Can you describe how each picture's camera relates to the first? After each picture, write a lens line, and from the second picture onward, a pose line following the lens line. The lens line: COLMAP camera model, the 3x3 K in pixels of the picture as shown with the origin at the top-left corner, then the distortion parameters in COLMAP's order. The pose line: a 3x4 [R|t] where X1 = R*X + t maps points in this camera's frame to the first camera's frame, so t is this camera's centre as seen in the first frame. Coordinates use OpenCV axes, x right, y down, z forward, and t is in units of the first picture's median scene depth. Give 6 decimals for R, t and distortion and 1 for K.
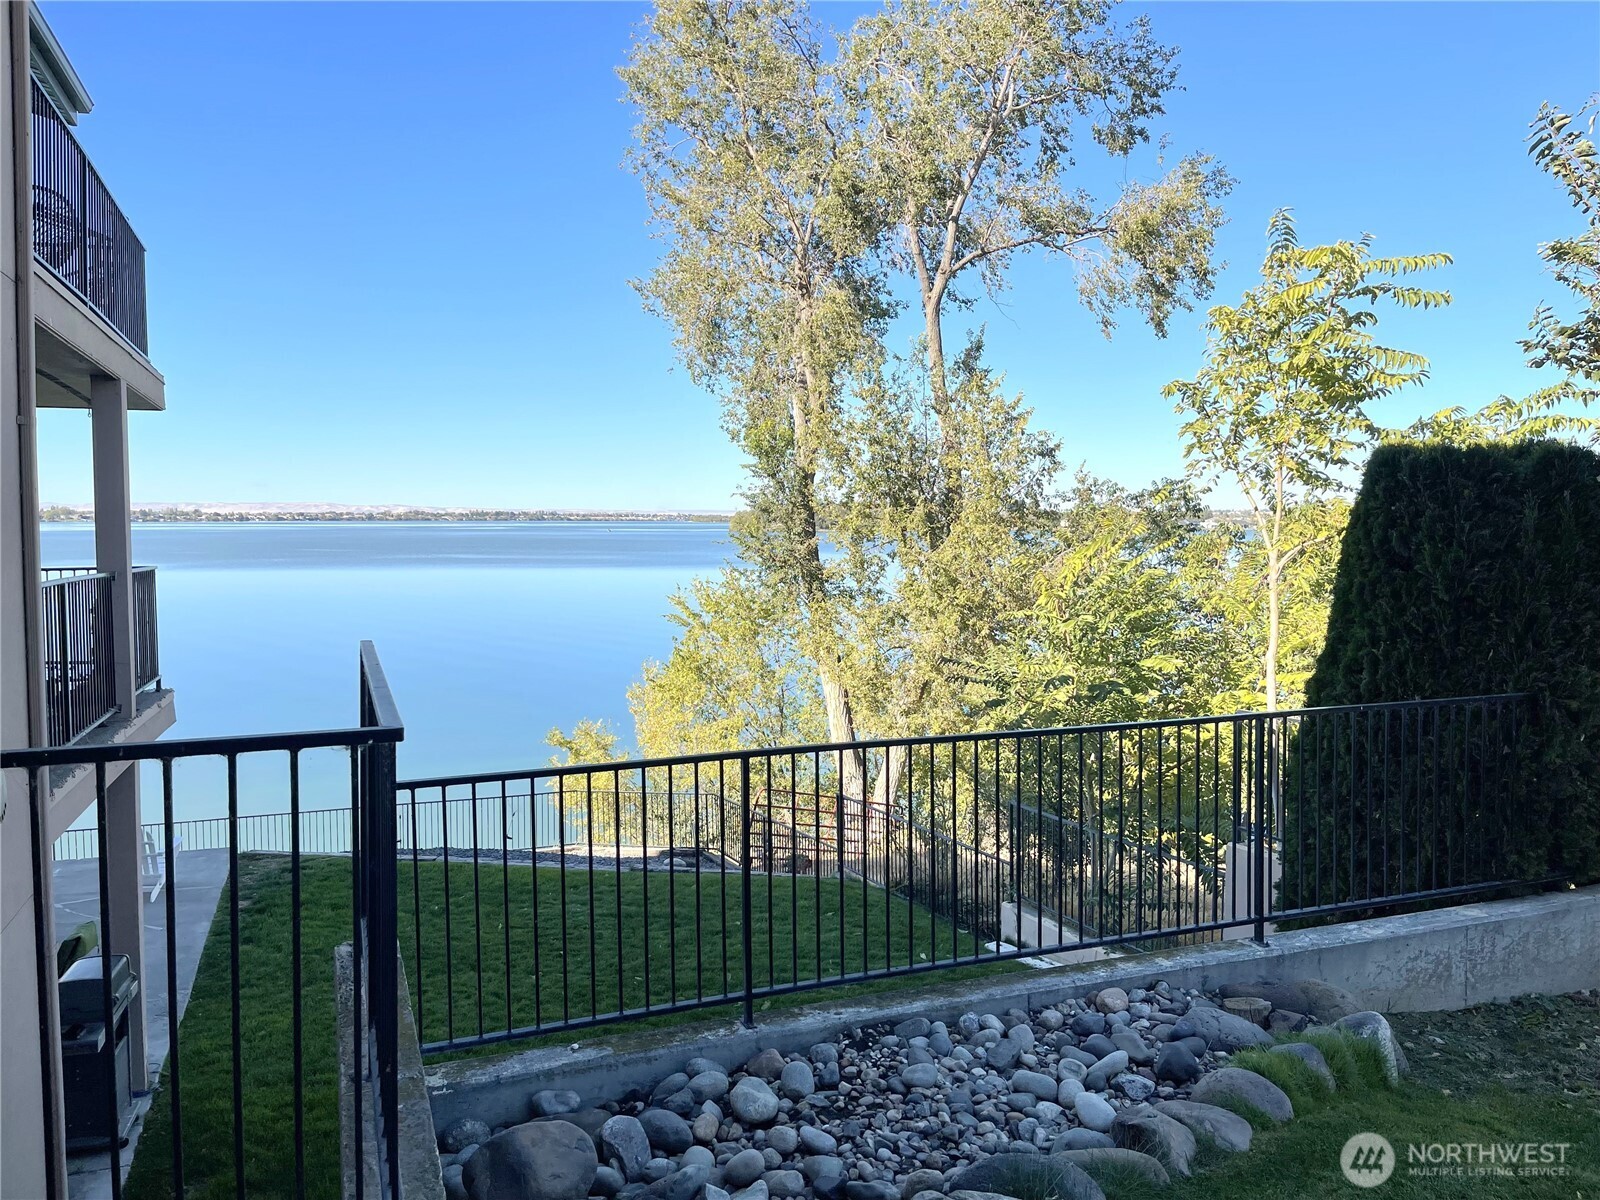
lens RADIAL K [[1194.1, 0, 778.2], [0, 1194.1, 602.8], [0, 0, 1]] dist [0.073278, -0.106342]
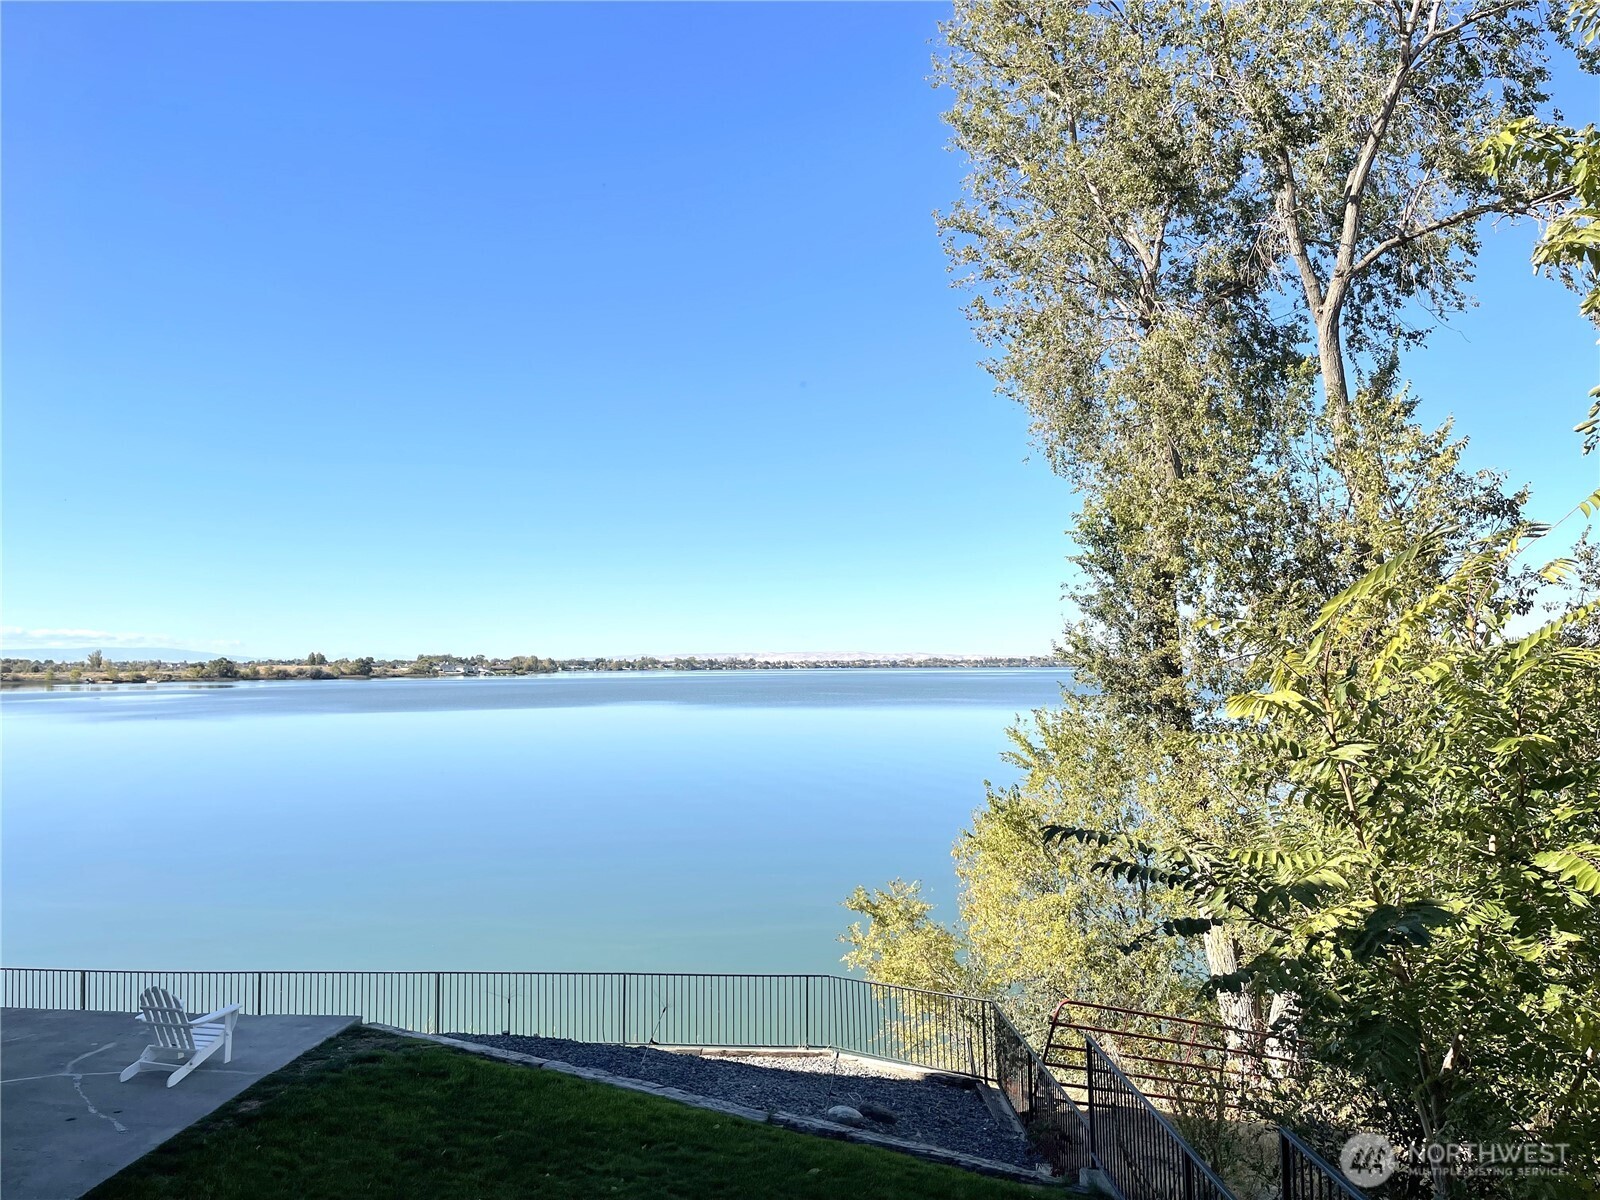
lens RADIAL K [[1201.8, 0, 805.3], [0, 1201.8, 610.5], [0, 0, 1]] dist [0.080736, -0.095664]
pose [[0.924532, -0.021448, -0.380501, 0.111184], [-0.022107, 0.993716, -0.109729, 0.008203], [0.380463, 0.109859, 0.918247, 0.231630]]
